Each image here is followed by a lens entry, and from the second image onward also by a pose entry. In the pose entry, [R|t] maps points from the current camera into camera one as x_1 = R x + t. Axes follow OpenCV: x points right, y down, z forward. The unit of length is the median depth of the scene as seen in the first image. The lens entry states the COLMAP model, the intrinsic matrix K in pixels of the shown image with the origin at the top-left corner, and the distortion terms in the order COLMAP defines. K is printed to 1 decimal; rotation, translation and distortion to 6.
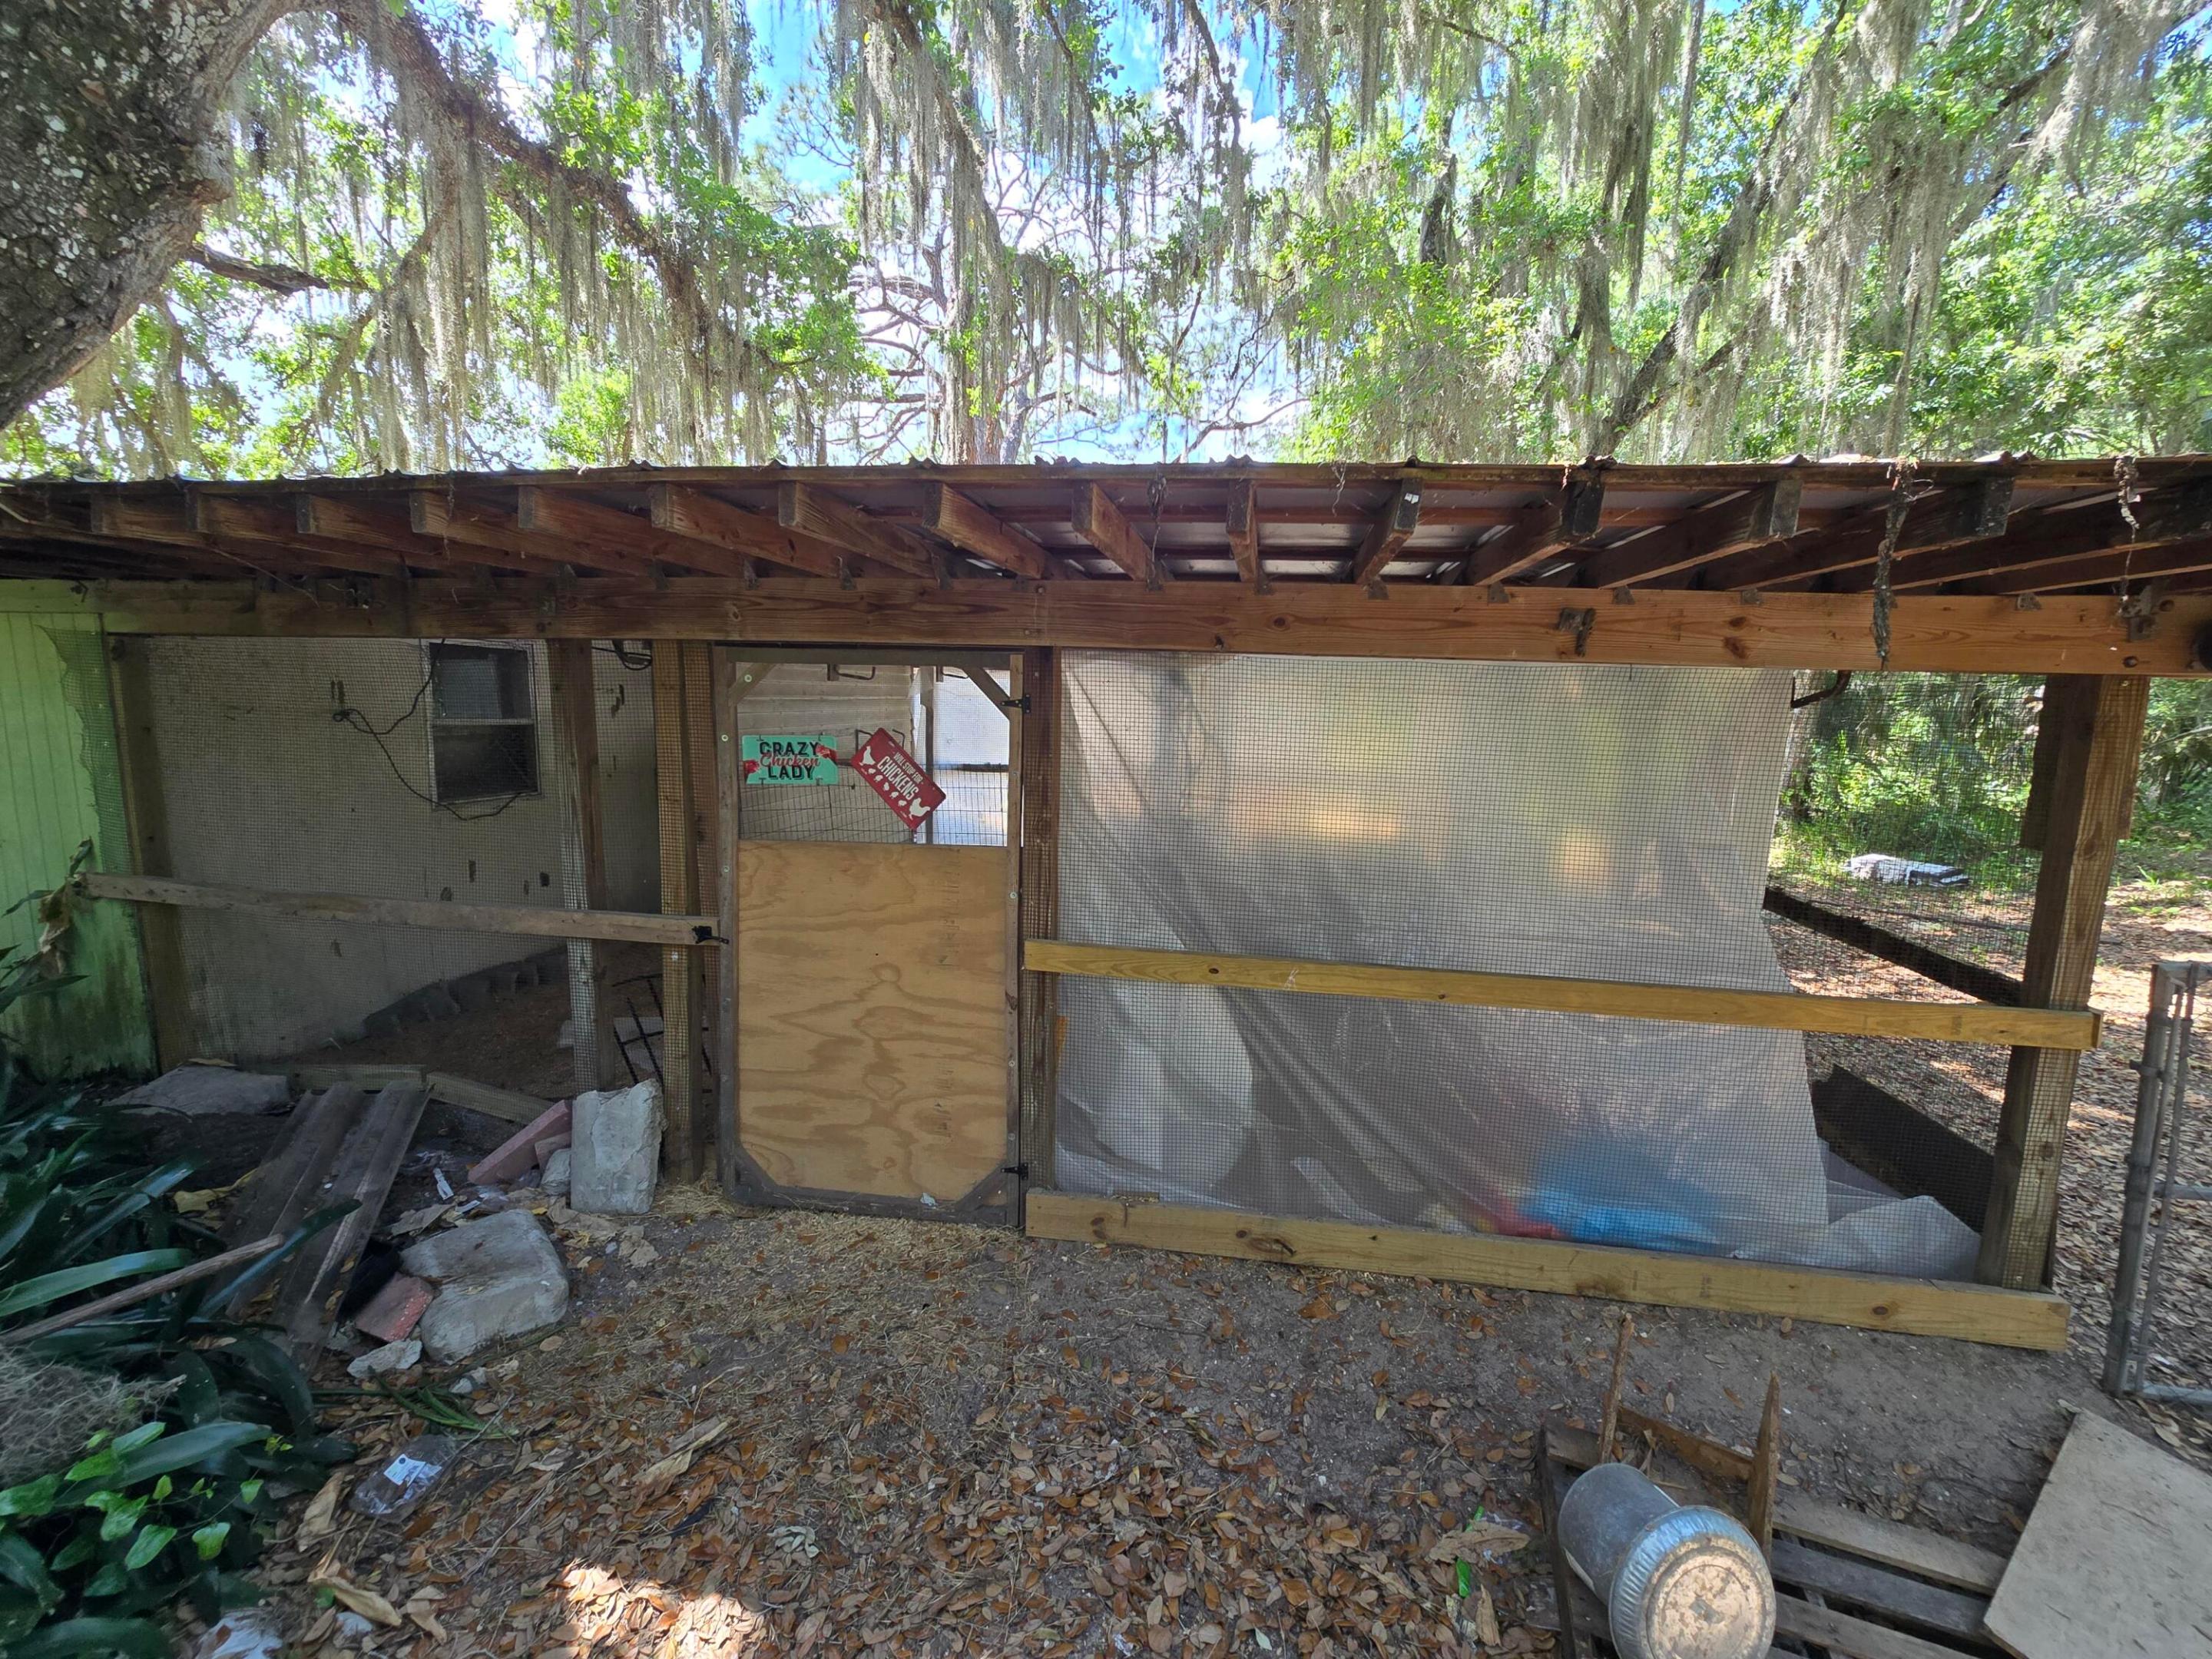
lens RADIAL K [[903.7, 0, 1113.4], [0, 903.7, 824.7], [0, 0, 1]] dist [-0.004432, 0.001649]
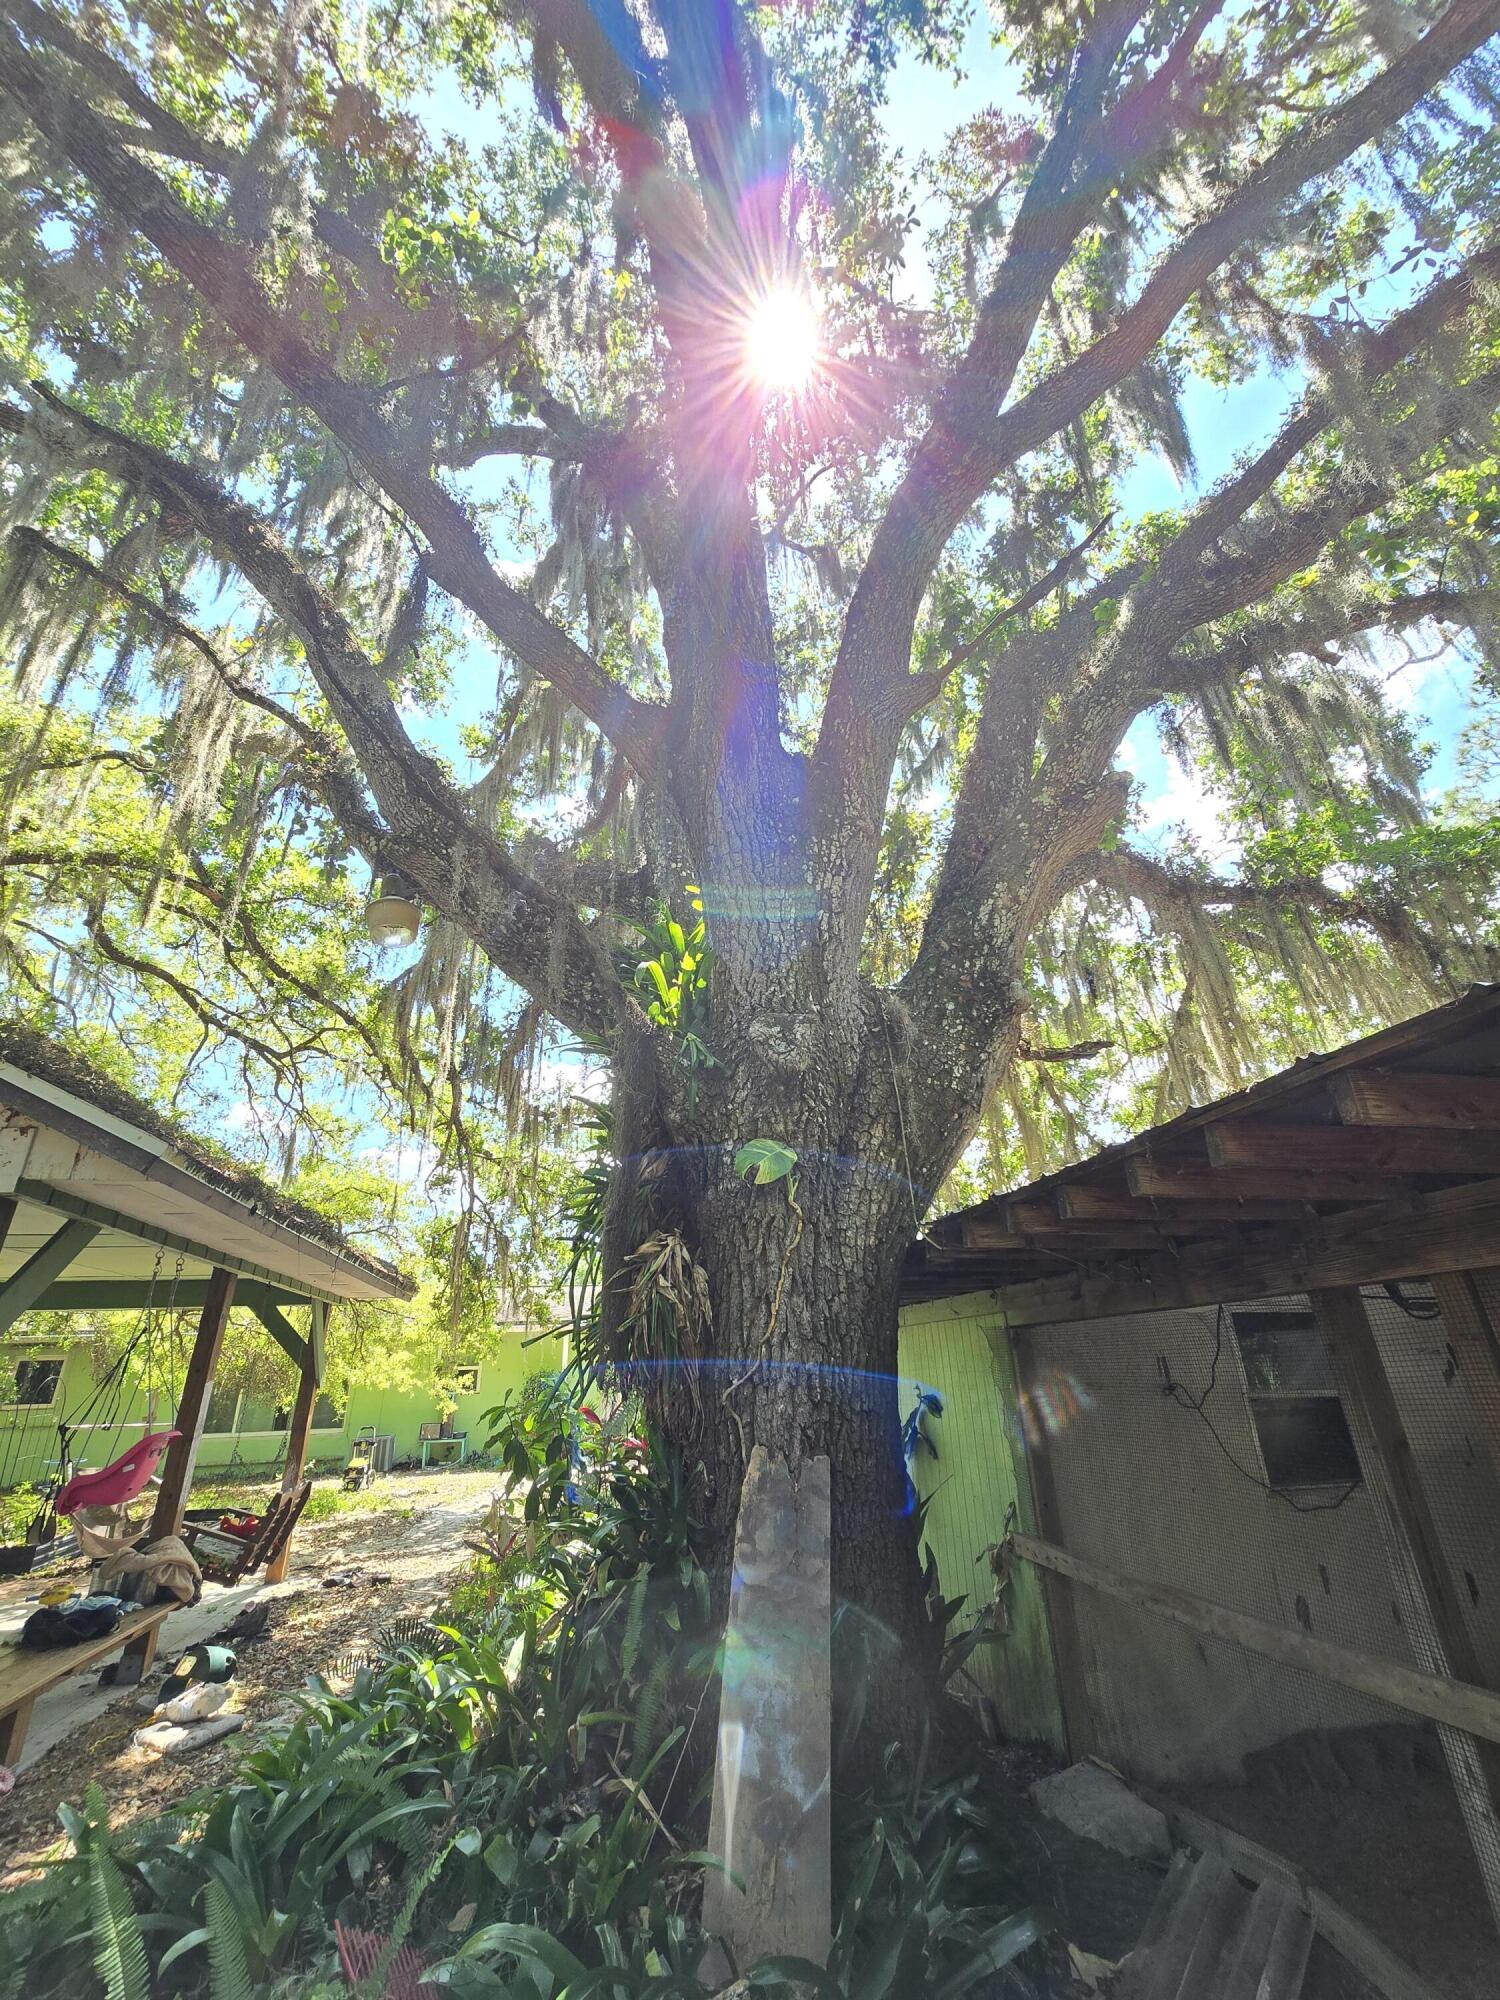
lens RADIAL K [[817.1, 0, 759.9], [0, 817.1, 1005.7], [0, 0, 1]] dist [-0.004432, 0.001649]
pose [[0.377111, -0.412829, -0.829072, -0.025510], [-0.090479, 0.874460, -0.476585, -0.011656], [0.921738, 0.254739, 0.292416, 0.129590]]
